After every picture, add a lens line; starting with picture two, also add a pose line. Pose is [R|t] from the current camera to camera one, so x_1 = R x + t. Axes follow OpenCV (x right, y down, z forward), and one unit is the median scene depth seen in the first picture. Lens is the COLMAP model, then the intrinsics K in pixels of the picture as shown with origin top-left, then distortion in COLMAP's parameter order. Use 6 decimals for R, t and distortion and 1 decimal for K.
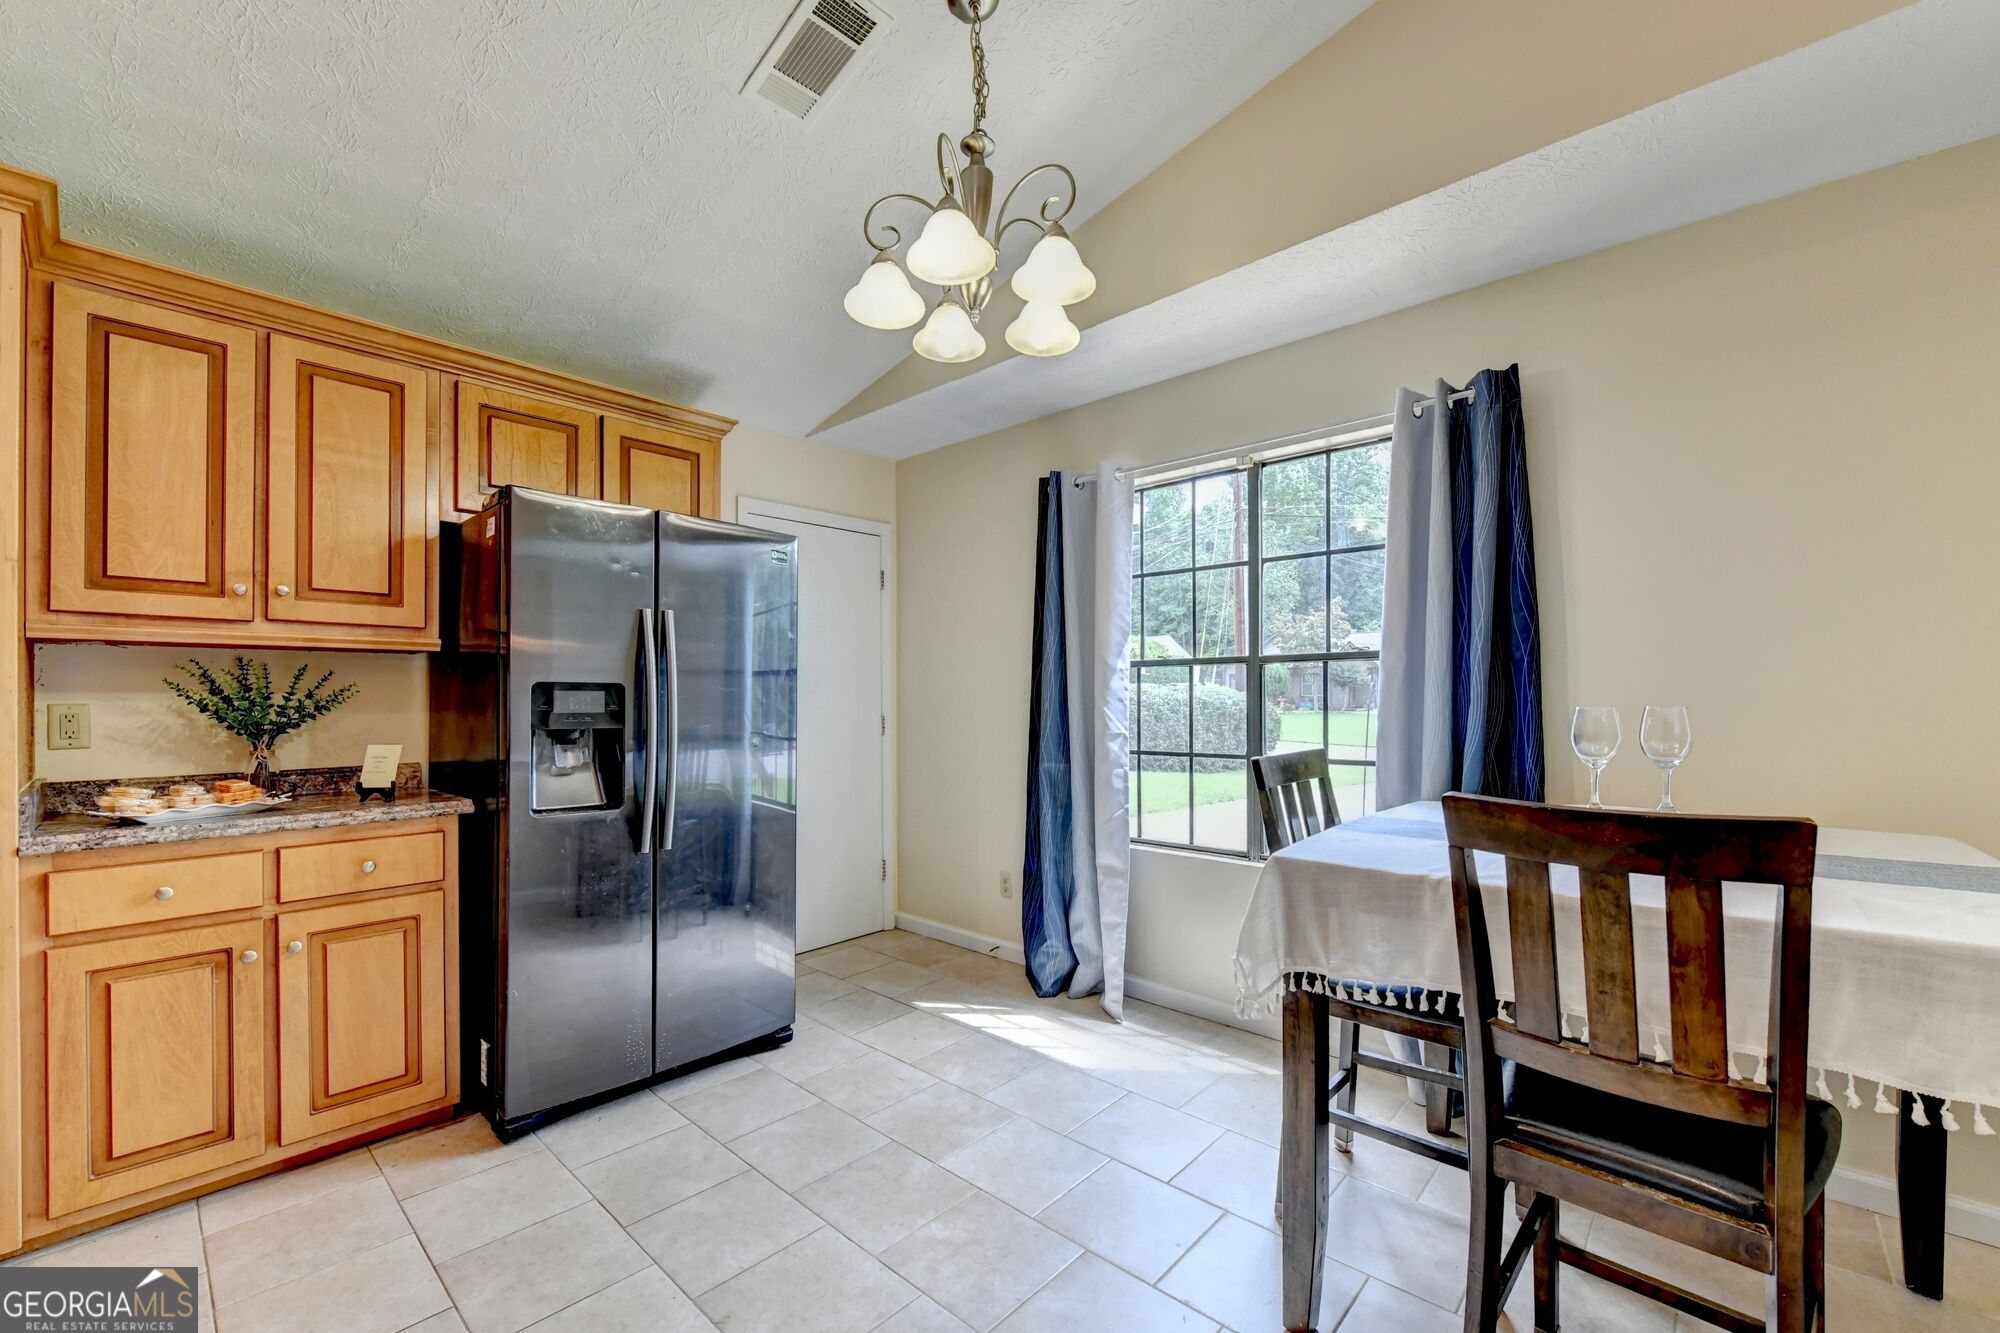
lens RADIAL K [[822.6, 0, 999.0], [0, 822.6, 694.4], [0, 0, 1]] dist [-0.010149, 0.000059]
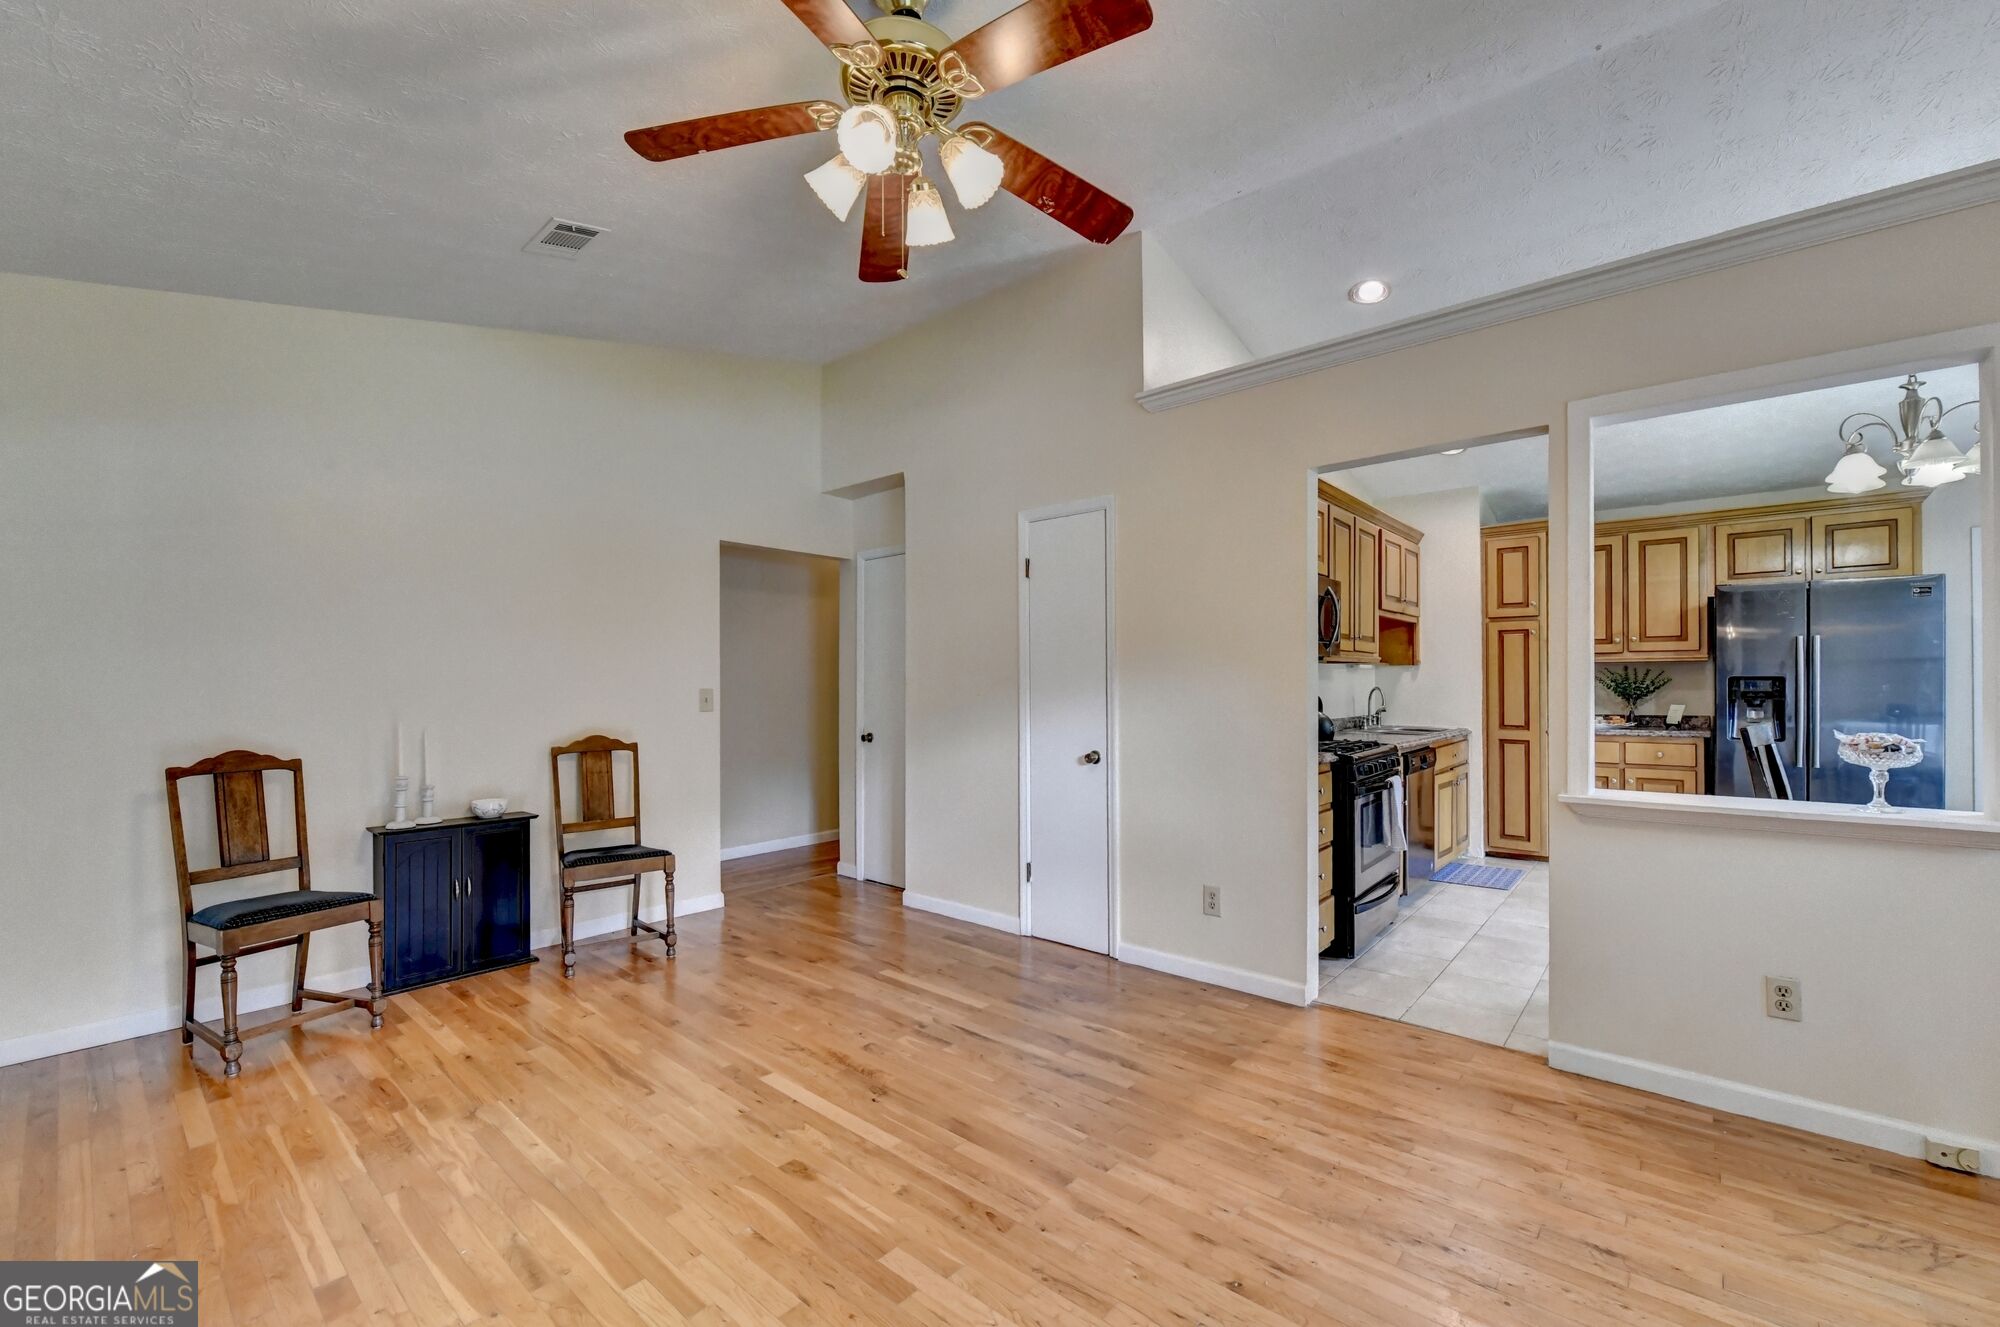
lens RADIAL K [[821.0, 0, 1022.8], [0, 821.0, 680.9], [0, 0, 1]] dist [-0.009274, -0.000501]
pose [[0.053339, -0.001295, -0.998576, 1.468101], [0.007482, 0.999972, -0.000897, -0.015485], [0.998548, -0.007424, 0.053347, -0.954862]]
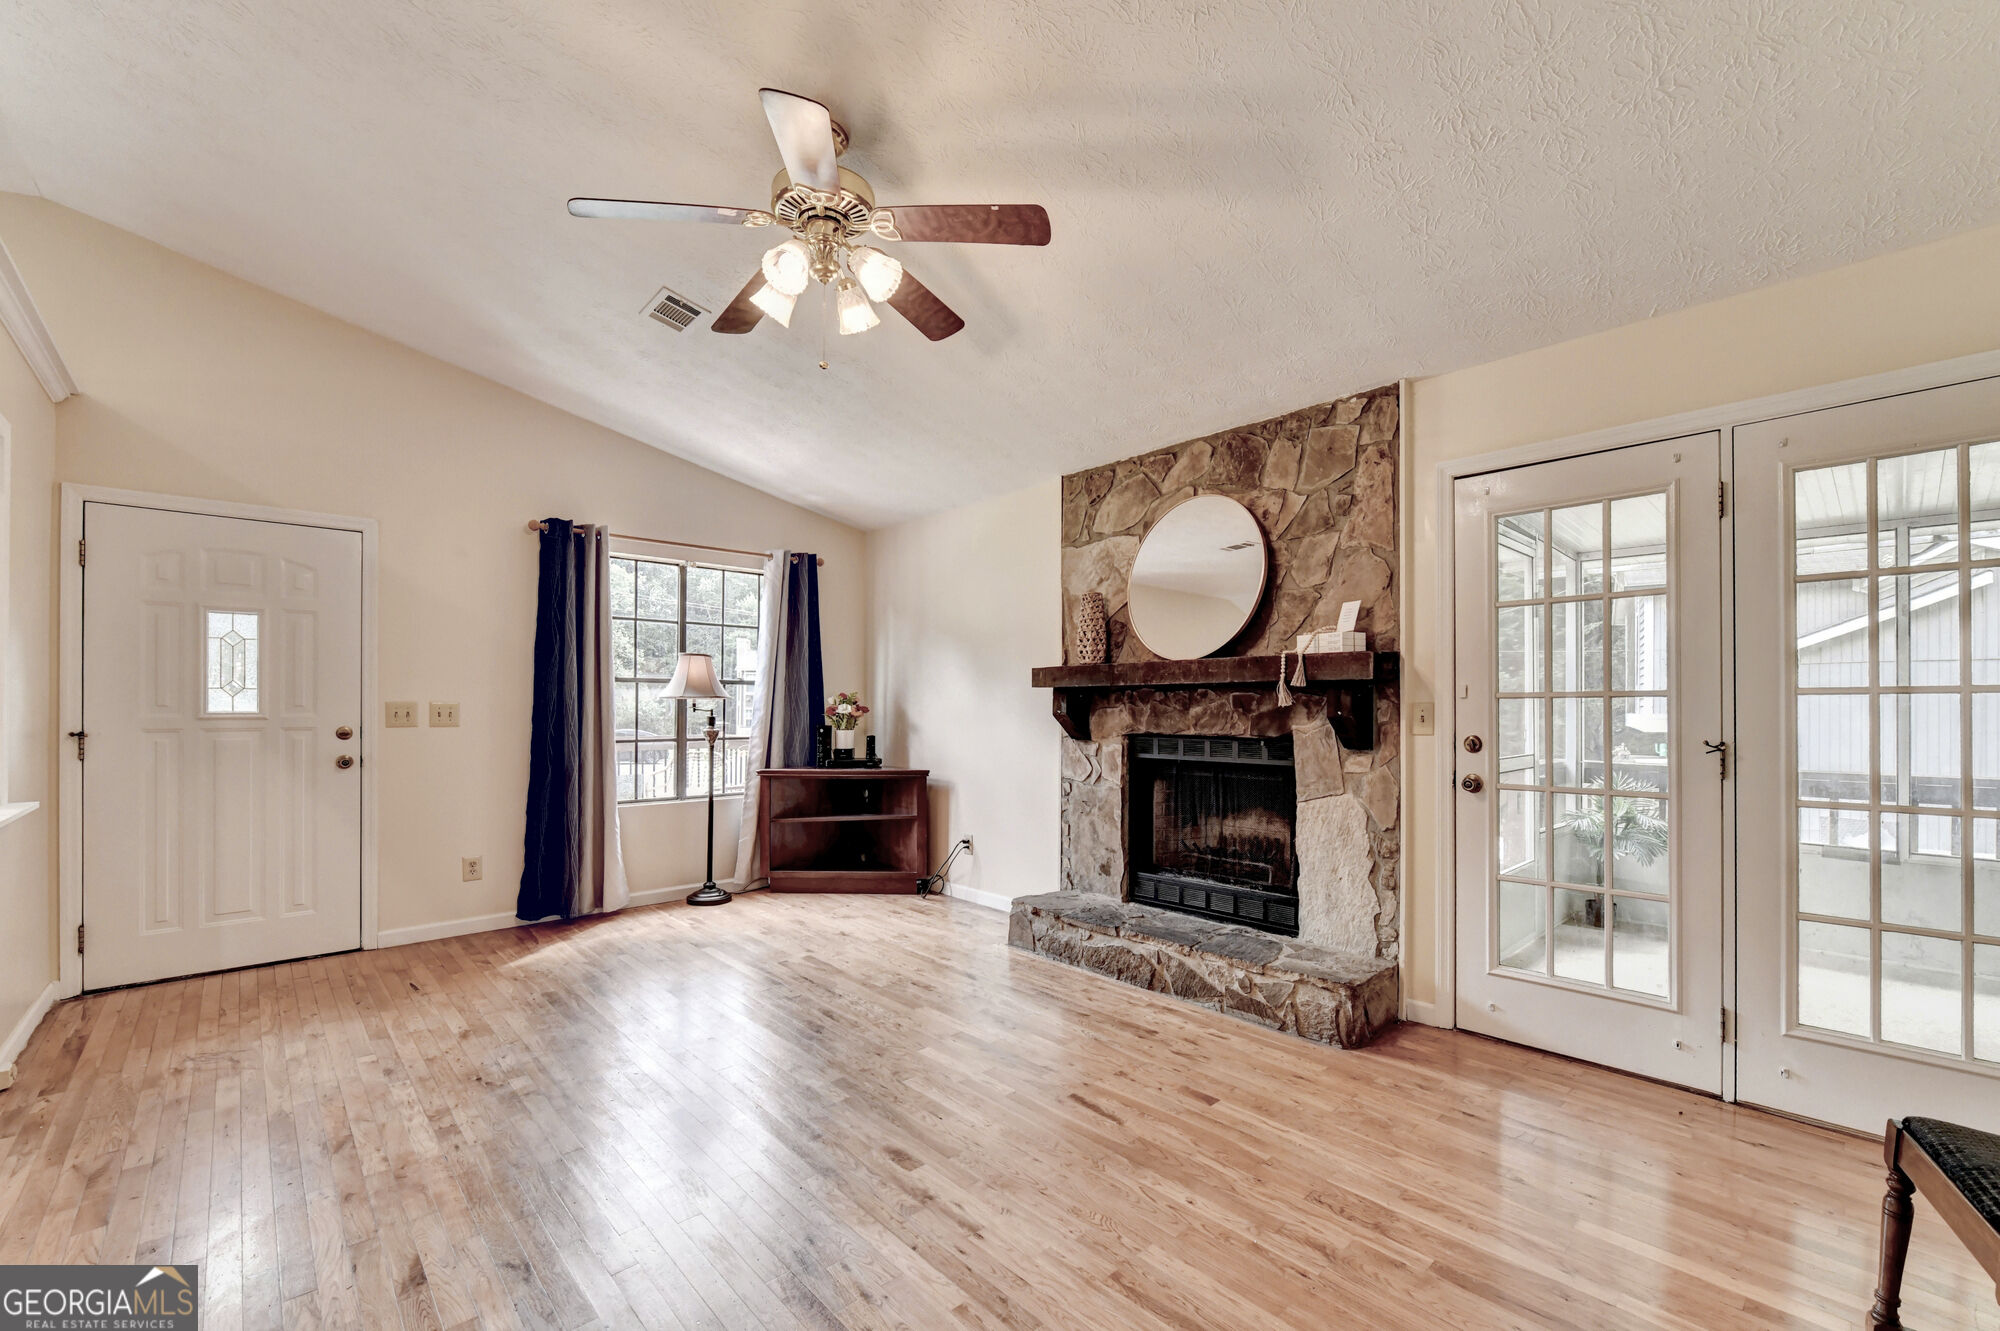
lens RADIAL K [[821.0, 0, 1018.5], [0, 821.0, 705.2], [0, 0, 1]] dist [-0.009274, -0.000501]
pose [[0.066783, 0.005997, 0.997749, -0.470703], [-0.008263, 0.999951, -0.005457, 0.000683], [-0.997733, -0.007880, 0.066830, -1.363536]]
